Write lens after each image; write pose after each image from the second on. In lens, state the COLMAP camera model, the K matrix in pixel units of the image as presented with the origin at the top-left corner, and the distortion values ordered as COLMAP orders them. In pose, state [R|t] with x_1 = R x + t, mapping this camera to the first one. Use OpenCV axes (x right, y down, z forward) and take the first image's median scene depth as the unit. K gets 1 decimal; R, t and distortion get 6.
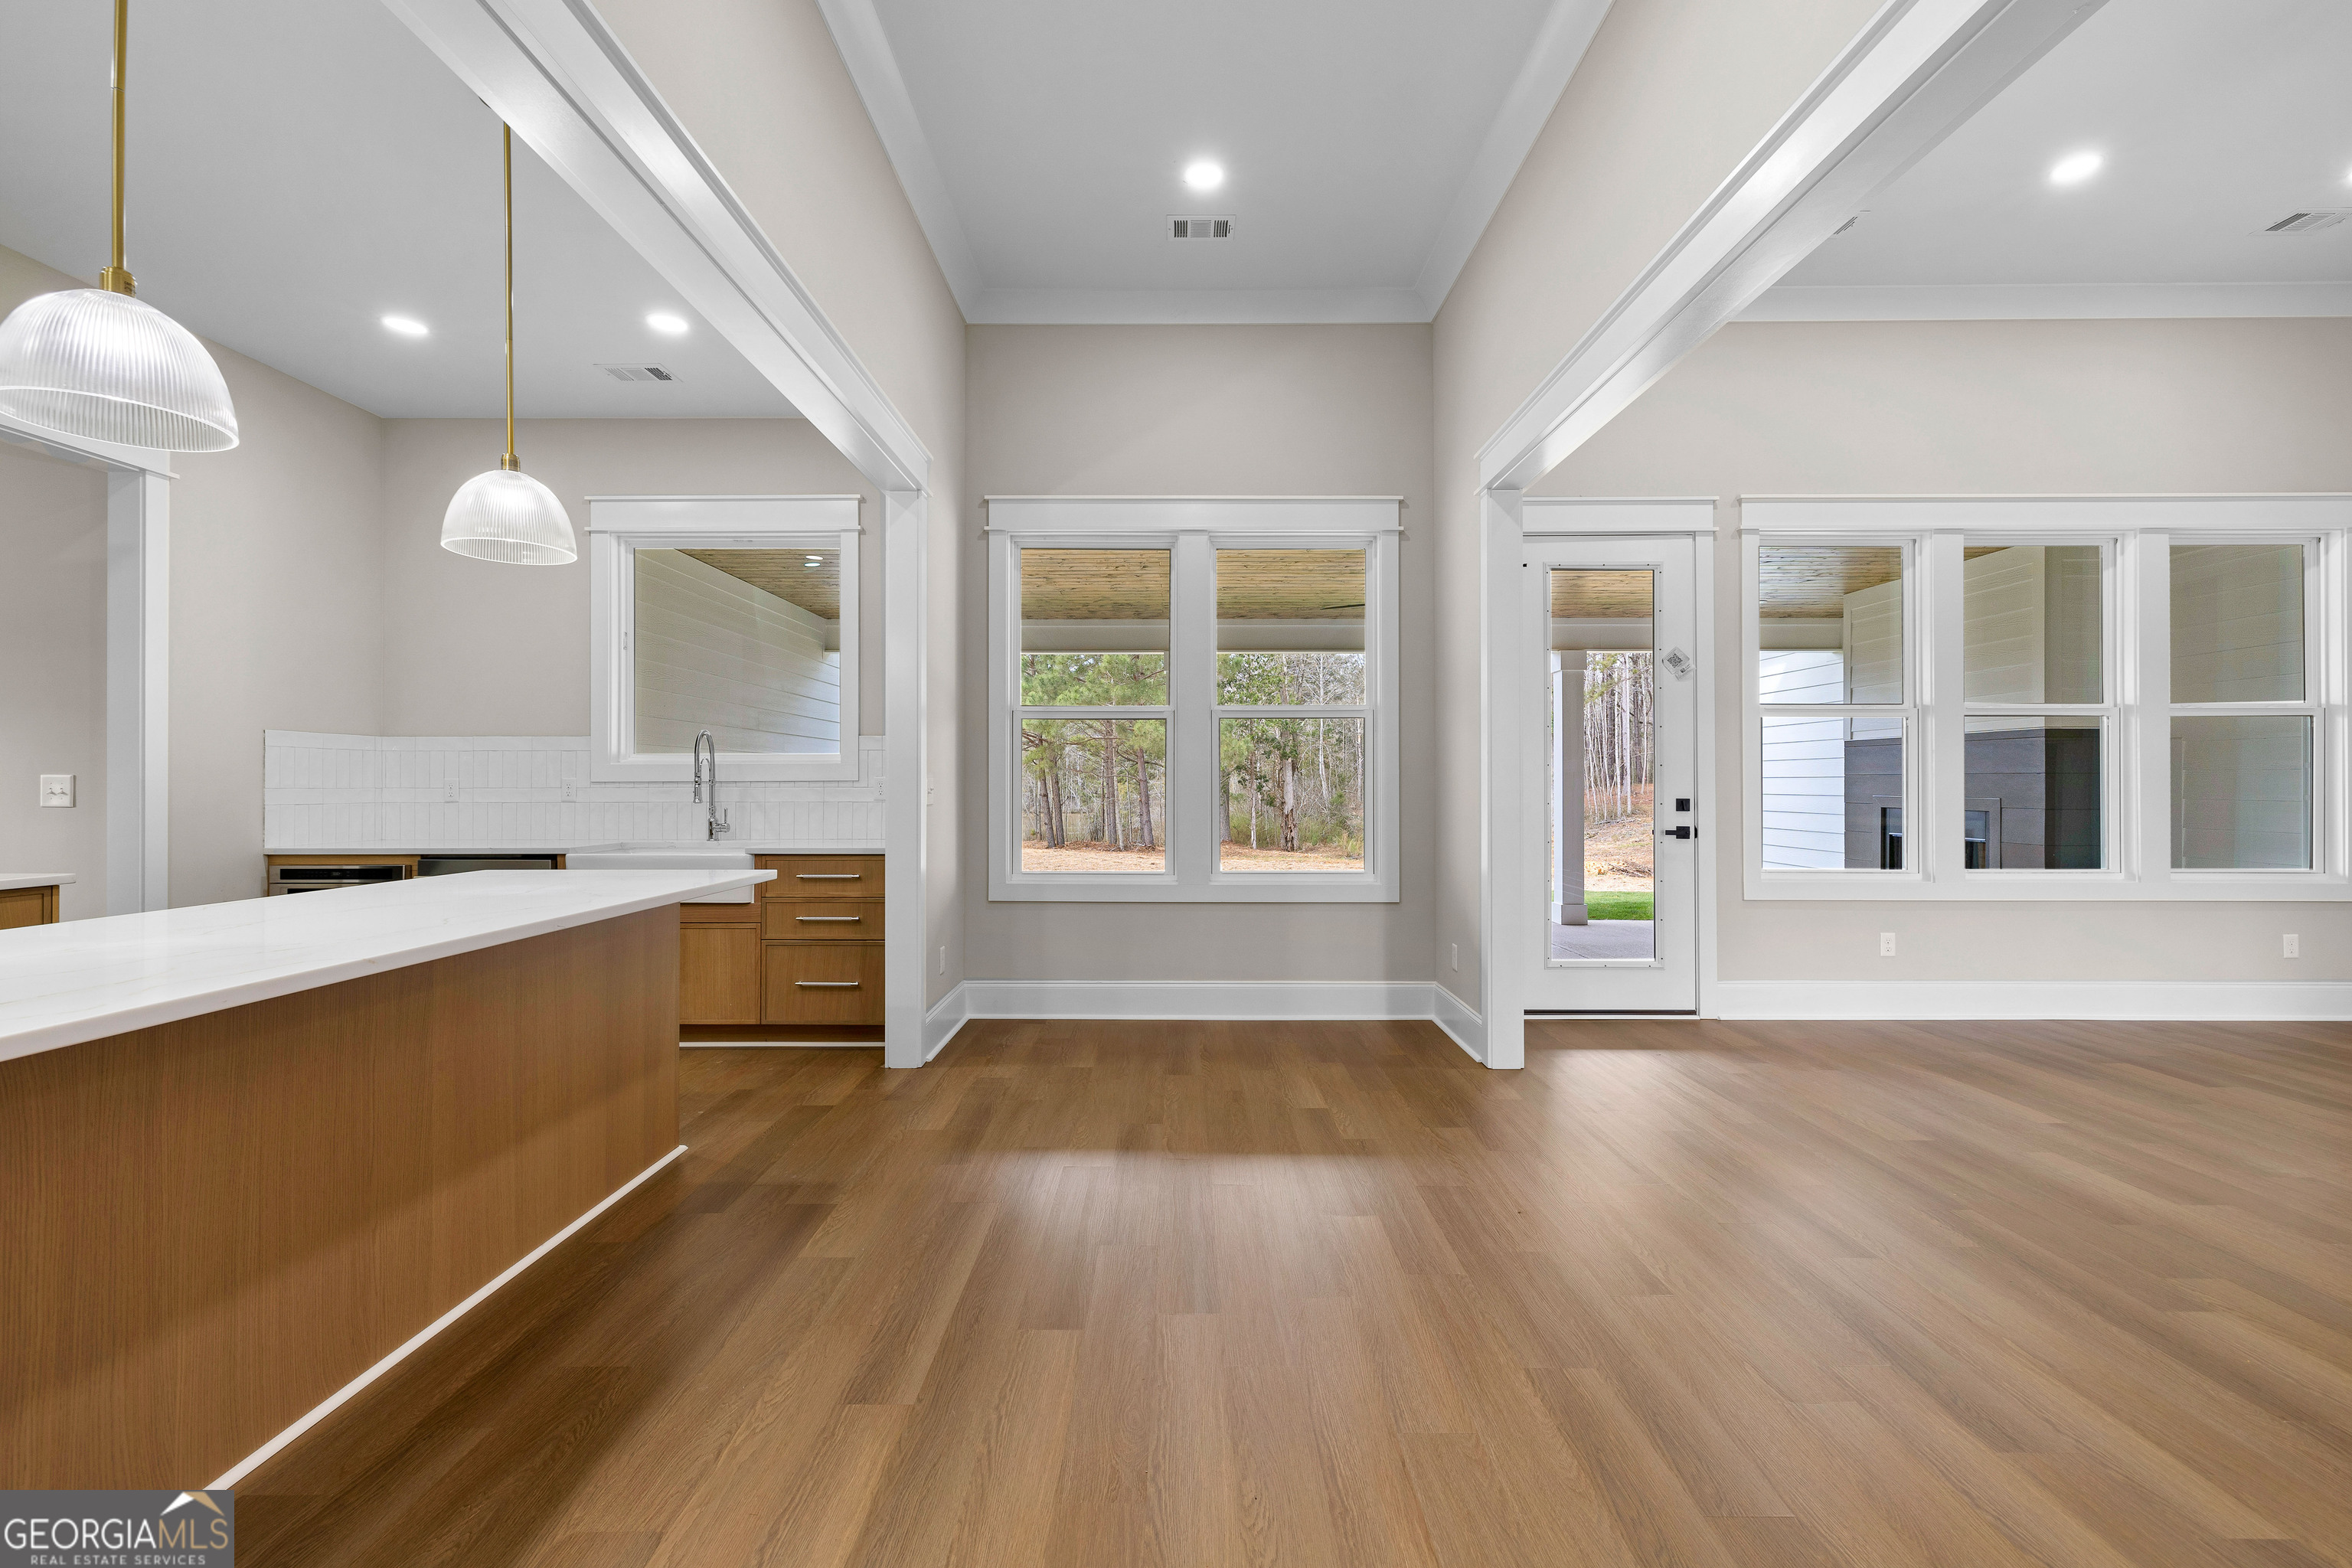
lens RADIAL K [[1012.0, 0, 1177.0], [0, 1012.0, 776.9], [0, 0, 1]] dist [-0.000179, -0.000016]
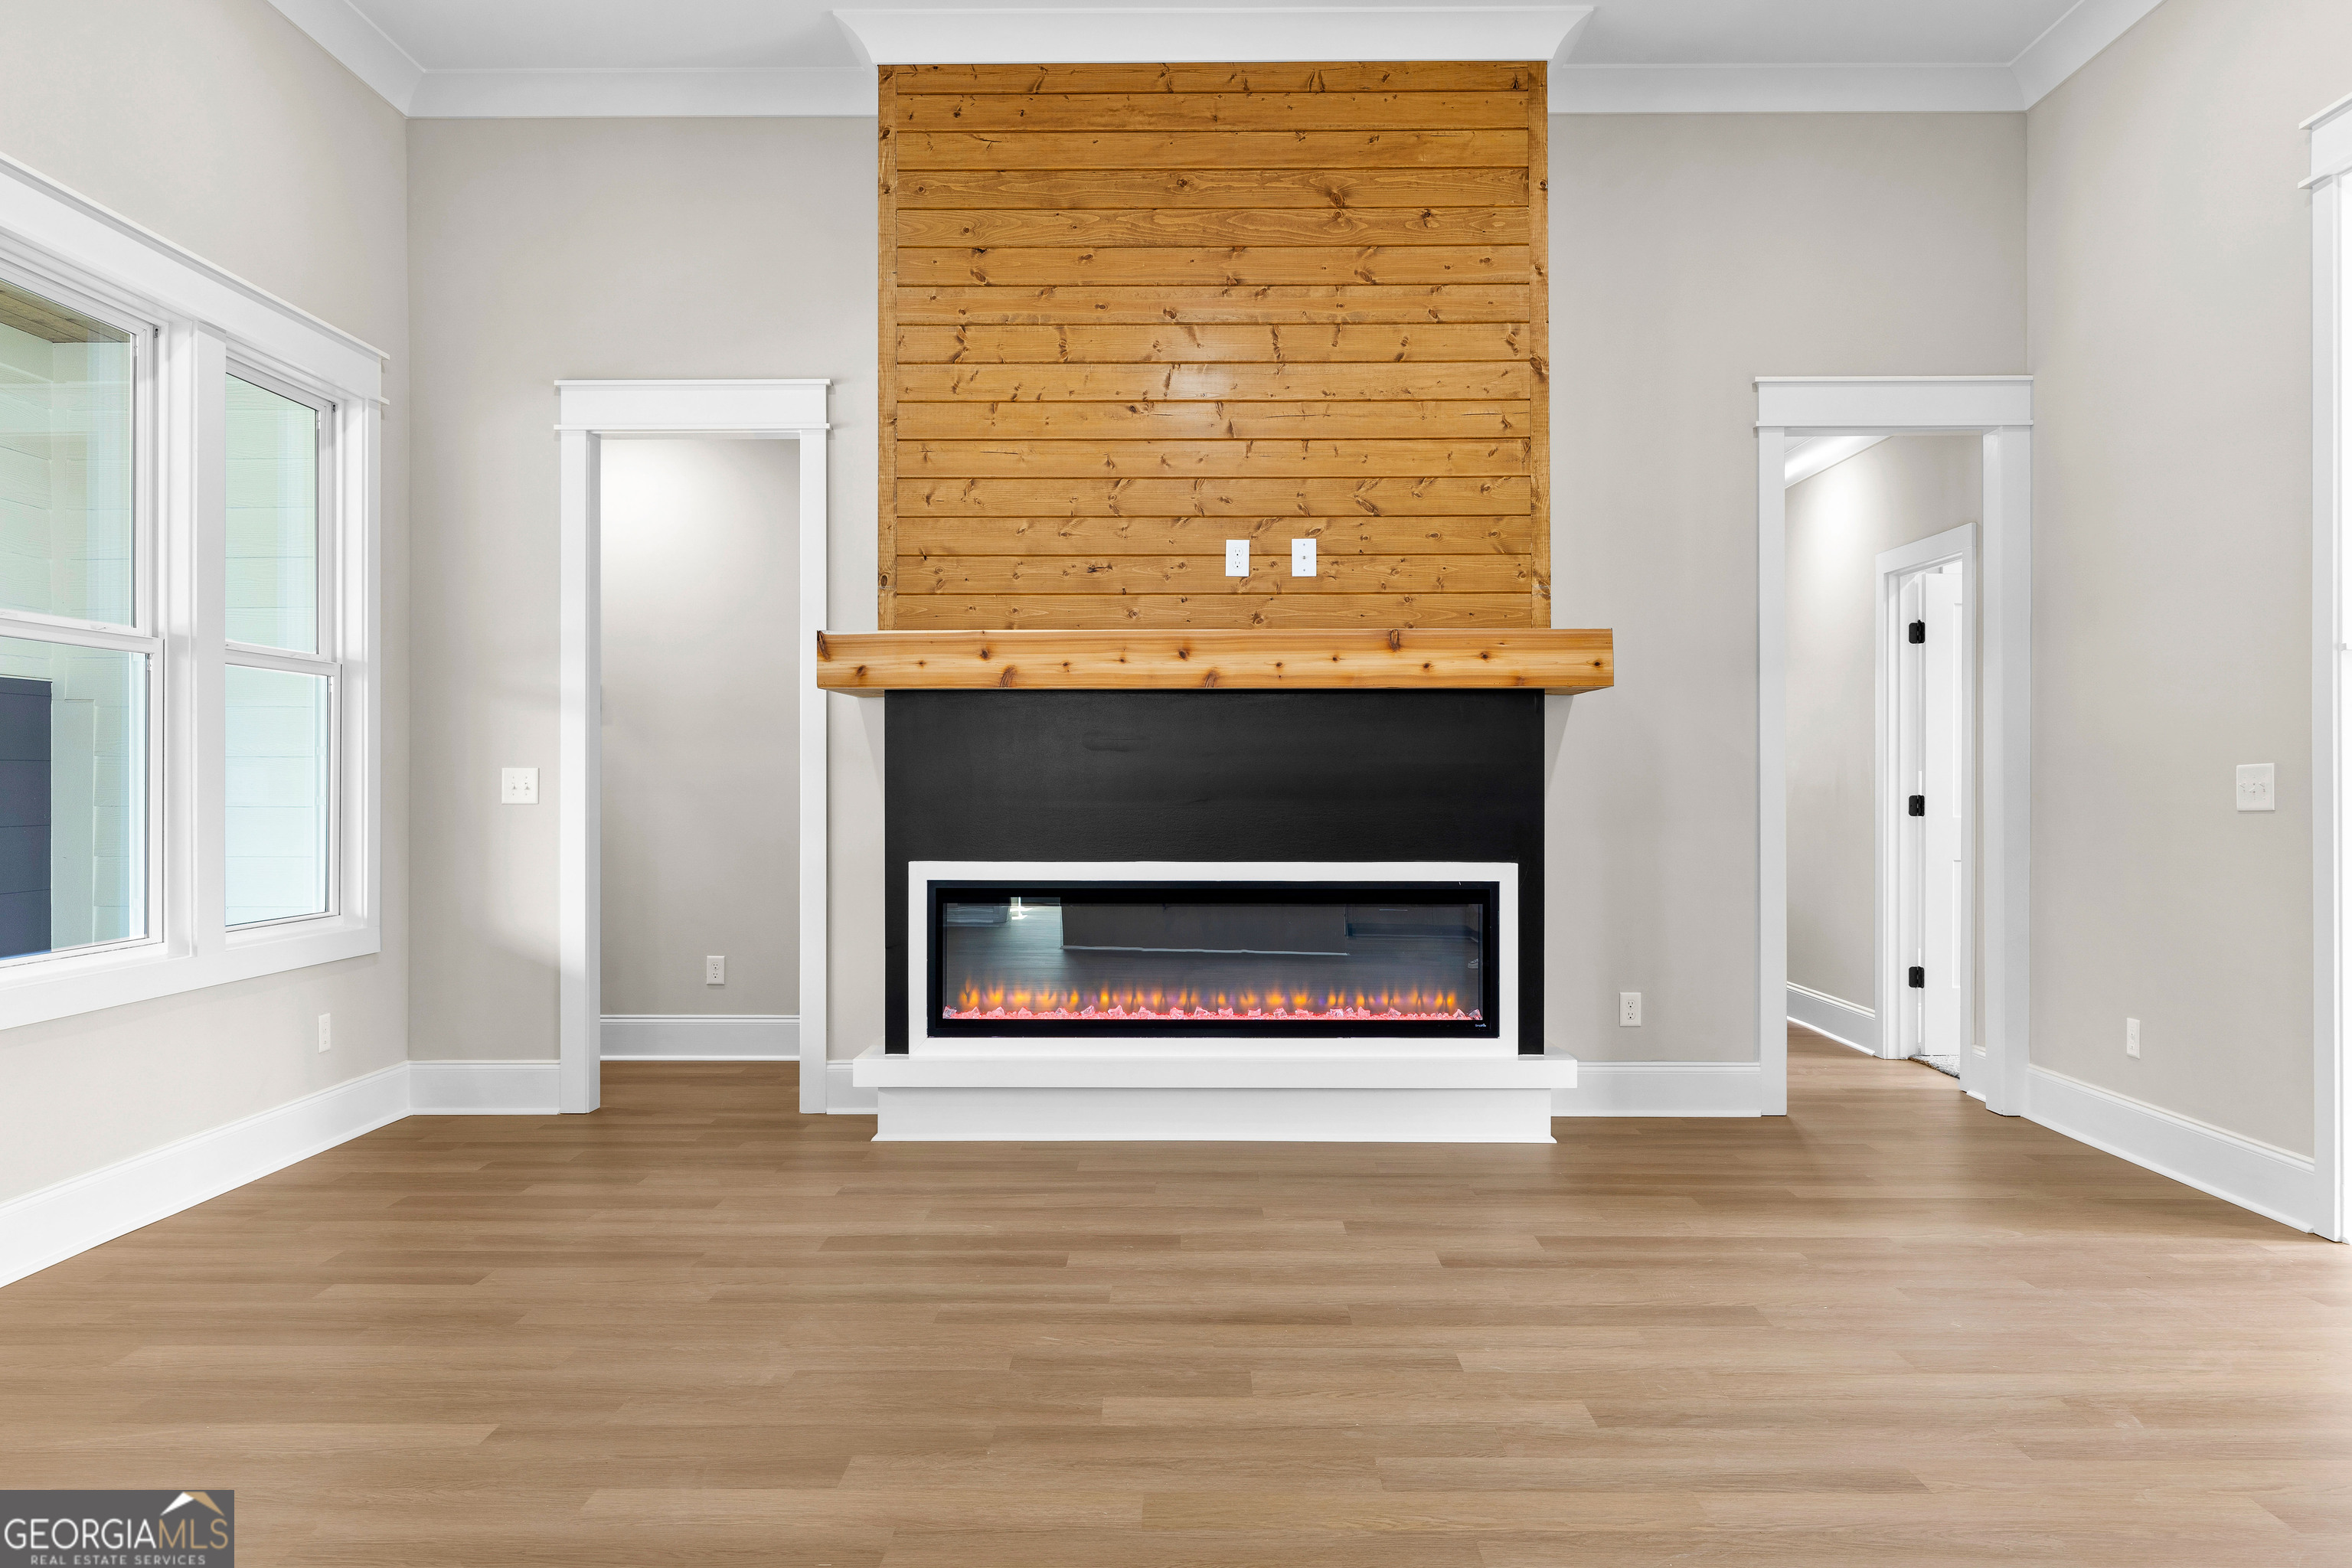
lens RADIAL K [[1789.2, 0, 1177.1], [0, 1789.2, 780.1], [0, 0, 1]] dist [0.005927, 0.001695]
pose [[0.001869, -0.001266, 0.999997, -0.035353], [-0.005321, 0.999985, 0.001276, 0.003371], [-0.999984, -0.005324, 0.001862, 0.481481]]
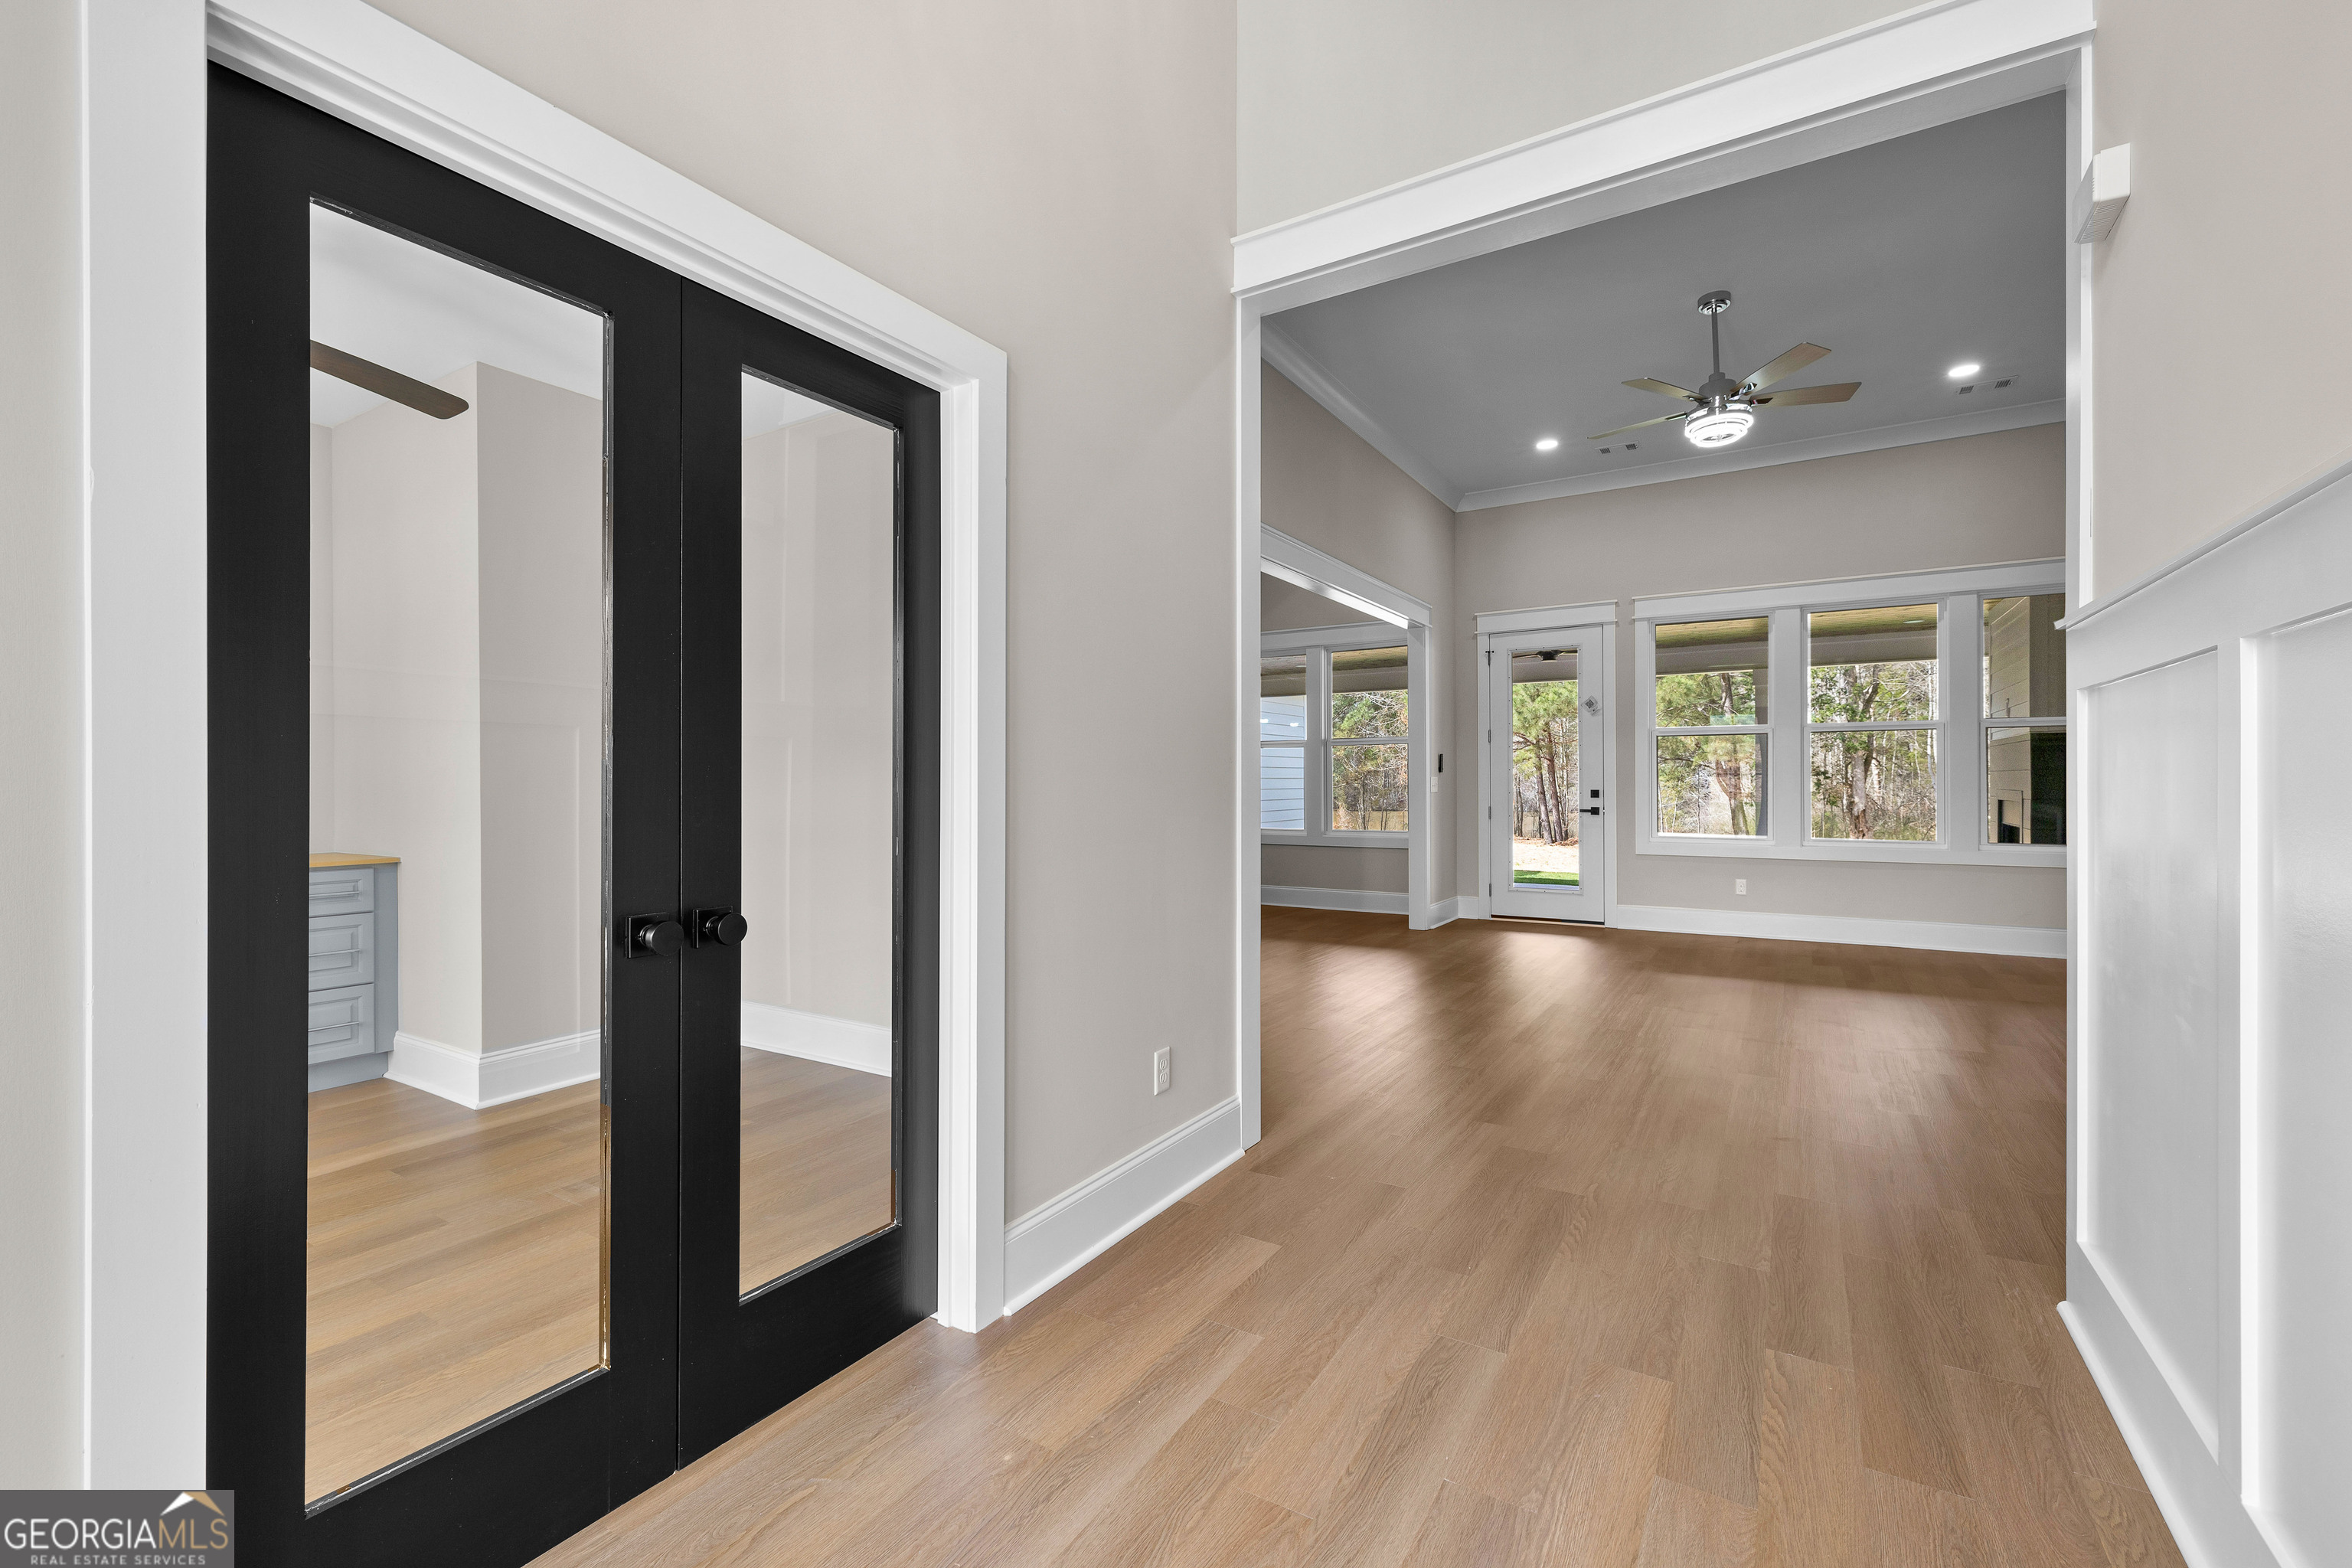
lens RADIAL K [[1012.0, 0, 1171.1], [0, 1012.0, 782.6], [0, 0, 1]] dist [-0.000179, -0.000016]
pose [[0.854807, -0.000812, -0.518946, 0.757784], [0.005258, 0.999961, 0.007096, -0.004927], [0.518920, -0.008794, 0.854778, -0.721077]]
